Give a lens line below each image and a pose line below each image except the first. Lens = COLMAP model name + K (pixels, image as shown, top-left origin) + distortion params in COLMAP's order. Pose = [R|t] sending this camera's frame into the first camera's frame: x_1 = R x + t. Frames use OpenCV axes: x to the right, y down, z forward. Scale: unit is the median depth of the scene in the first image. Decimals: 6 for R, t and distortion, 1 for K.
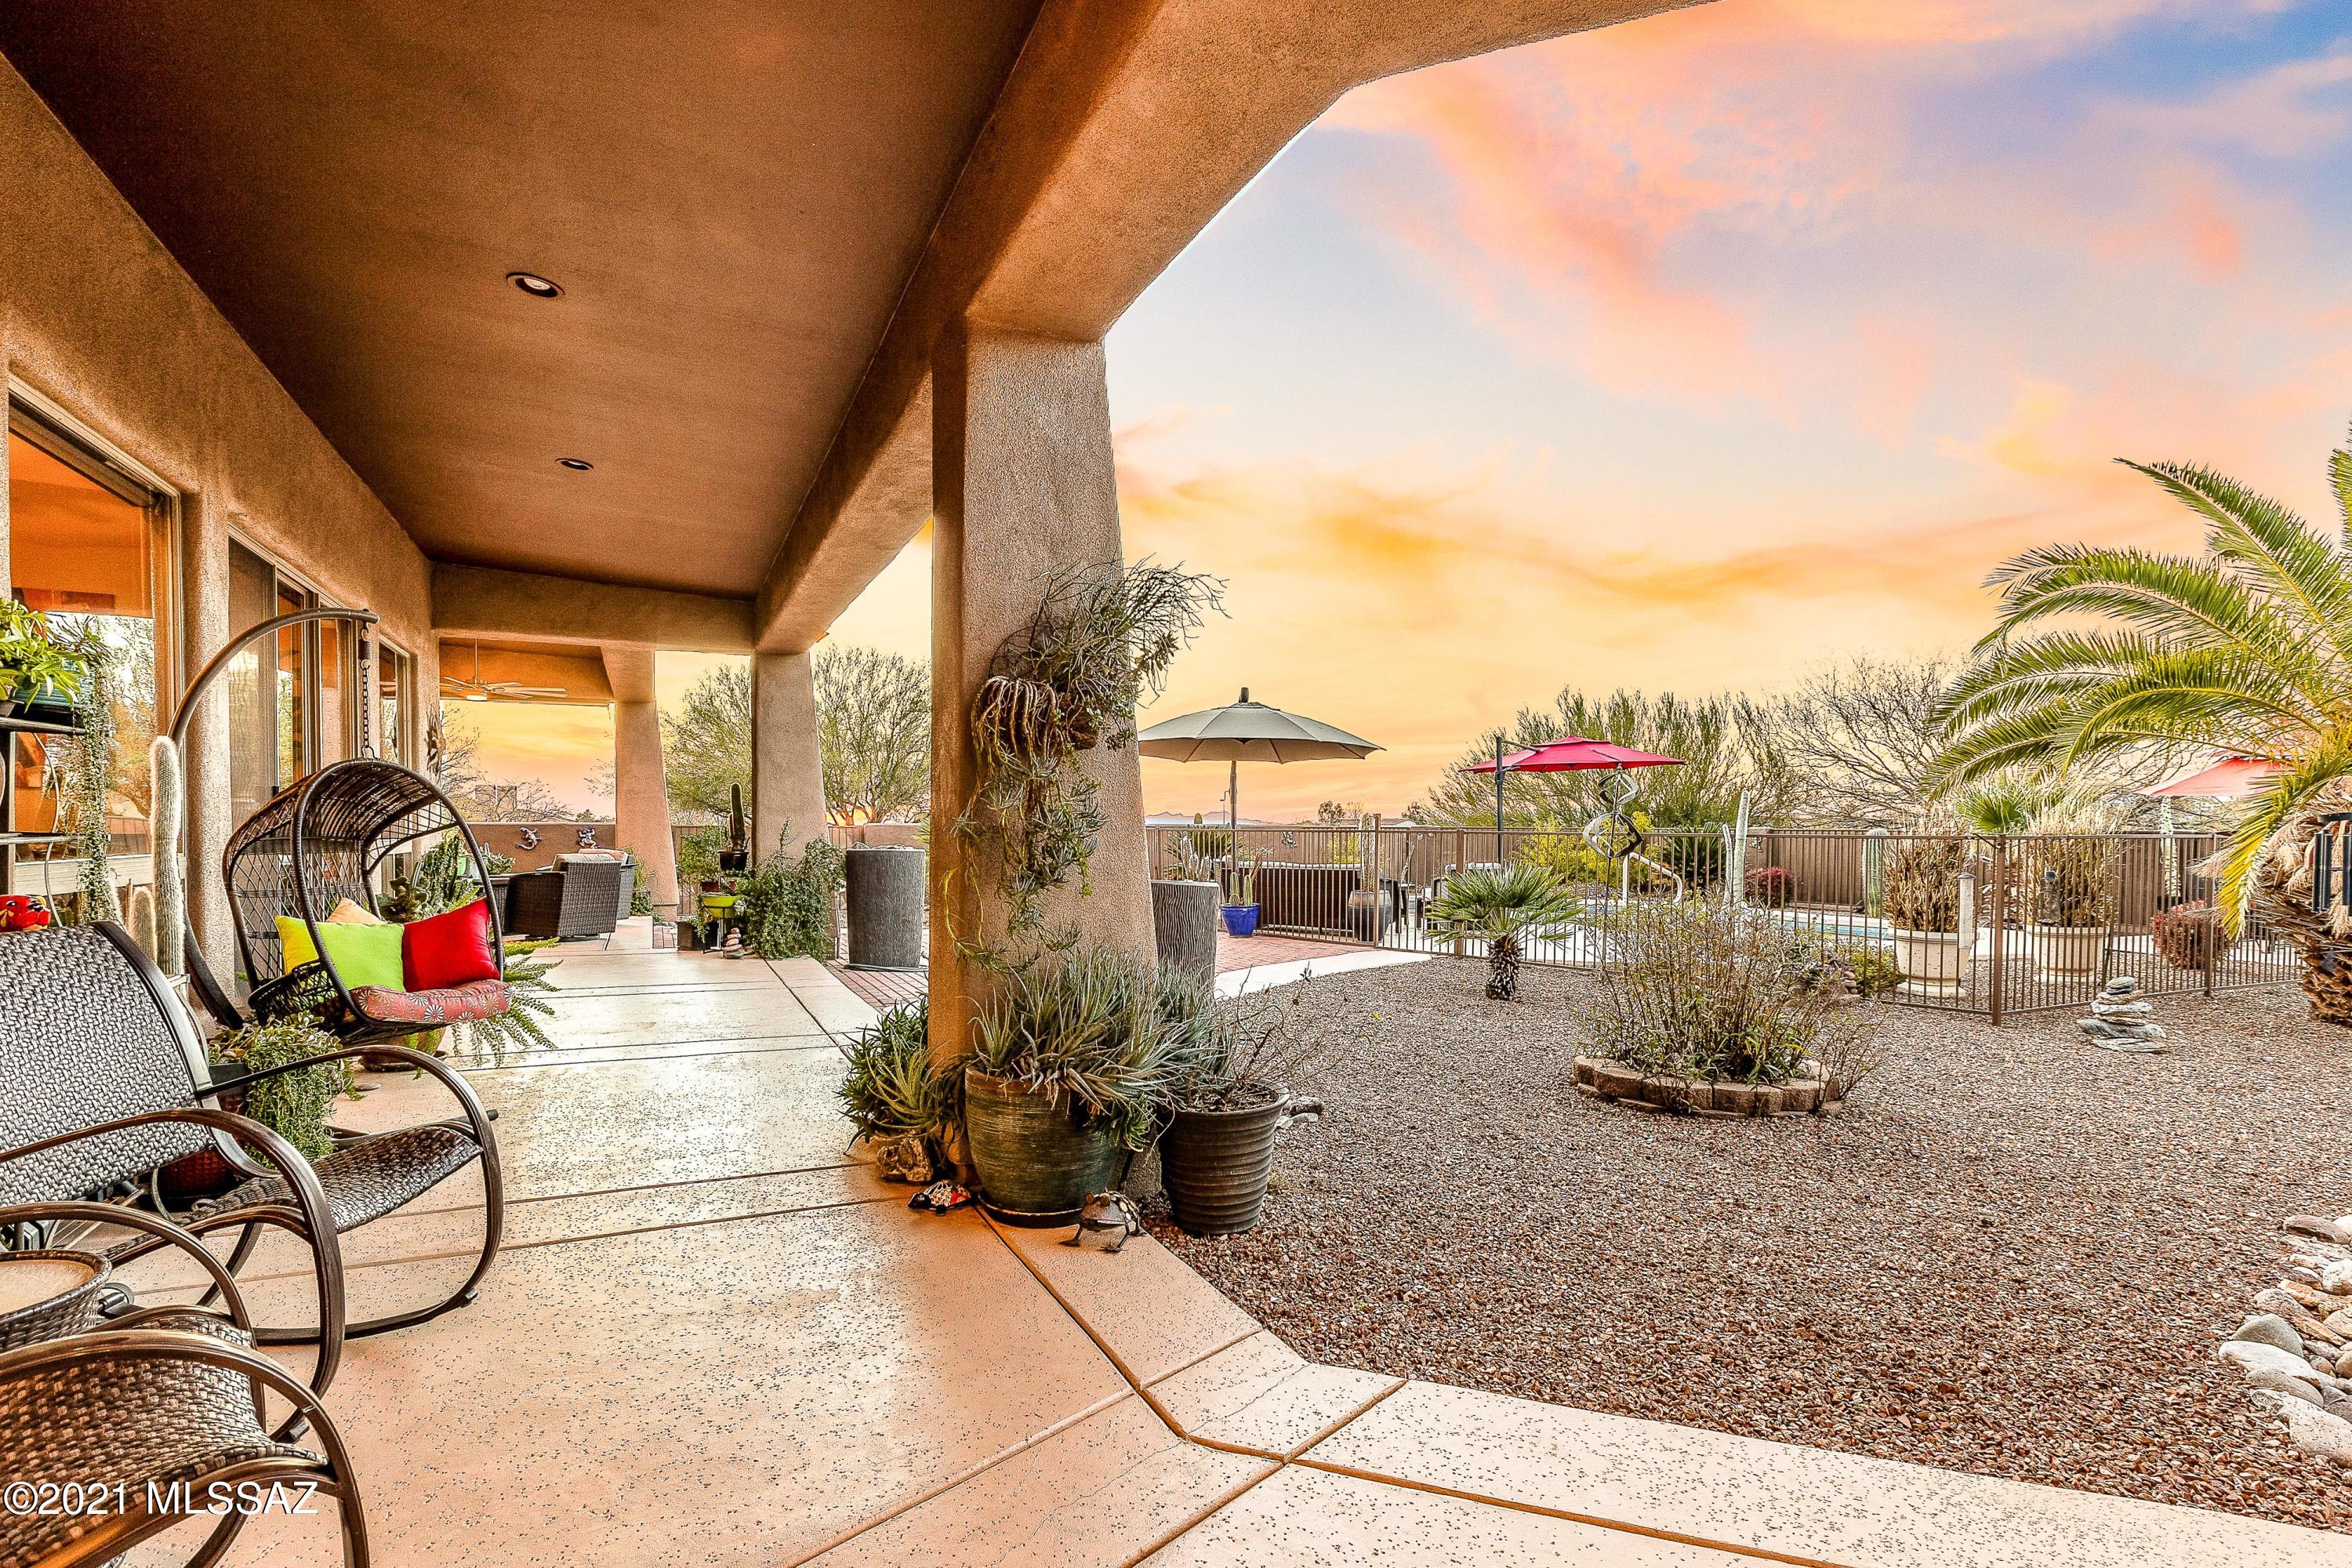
lens RADIAL K [[1109.3, 0, 1171.8], [0, 1109.3, 864.5], [0, 0, 1]] dist [0.001568, 0.000177]
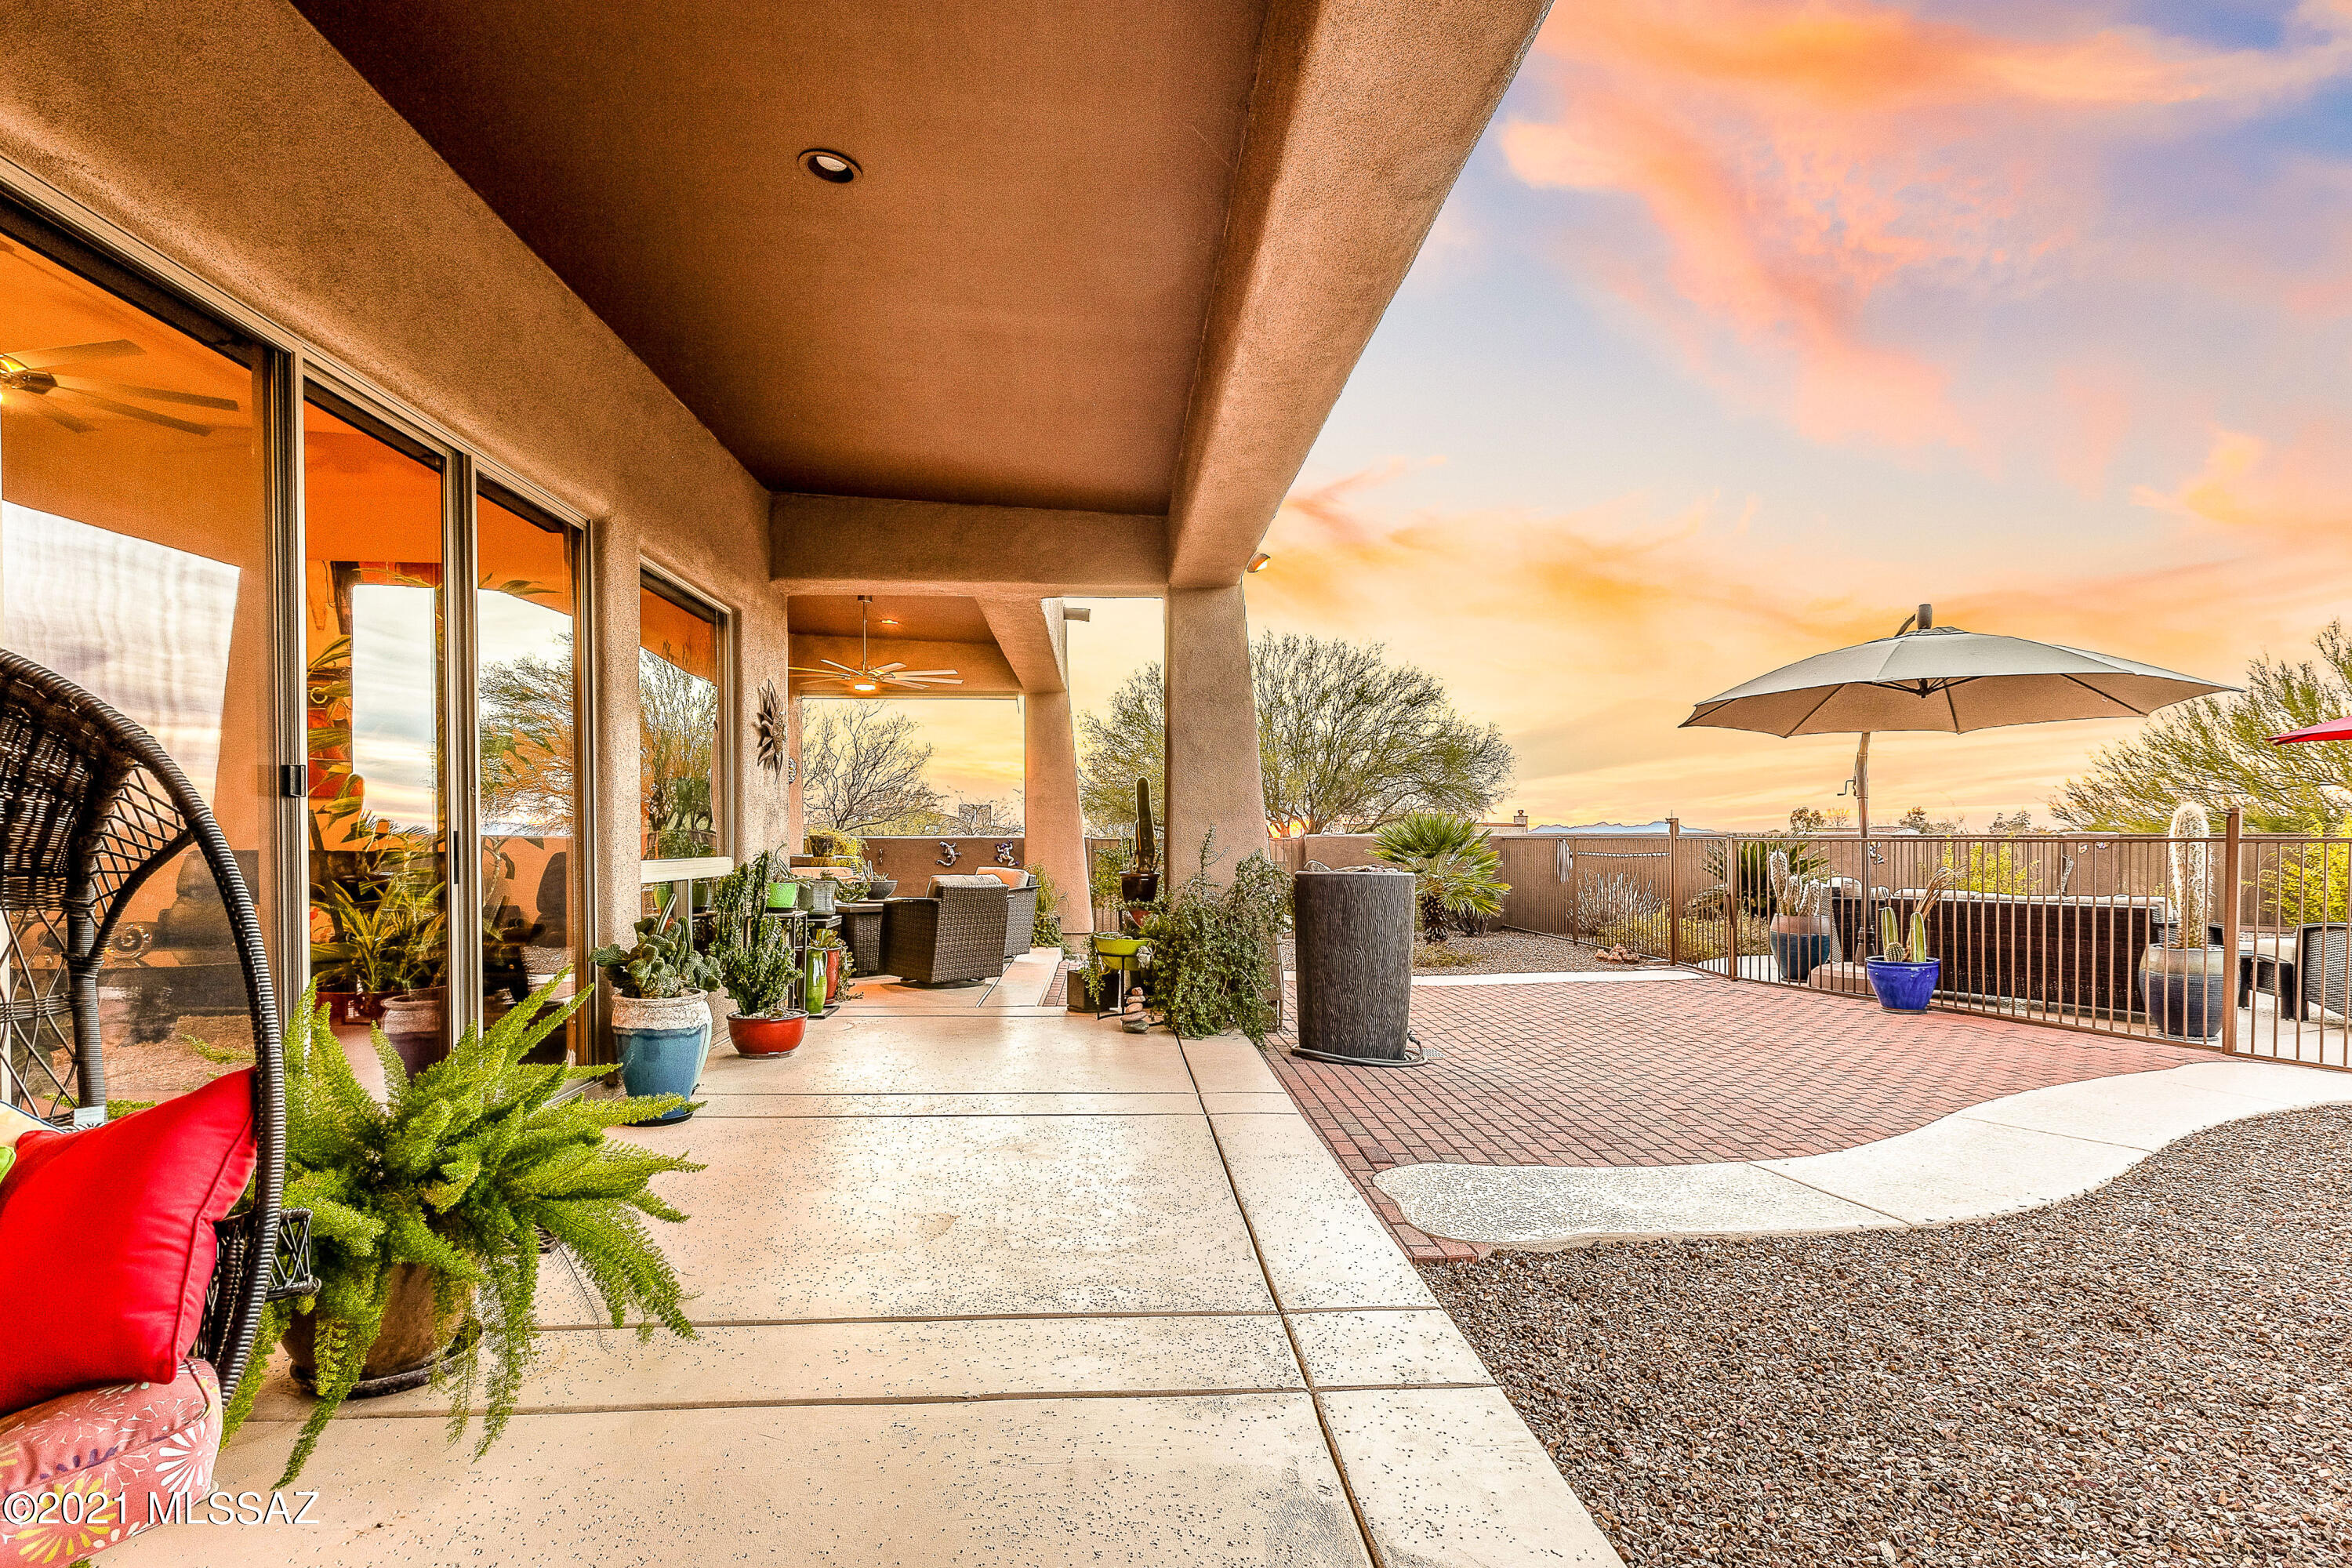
lens RADIAL K [[1109.3, 0, 1178.9], [0, 1109.3, 855.2], [0, 0, 1]] dist [0.001568, 0.000177]
pose [[0.931720, -0.001315, -0.363176, -0.104089], [-0.005785, 0.999813, -0.018463, -0.009760], [0.363132, 0.019303, 0.931538, 0.317828]]
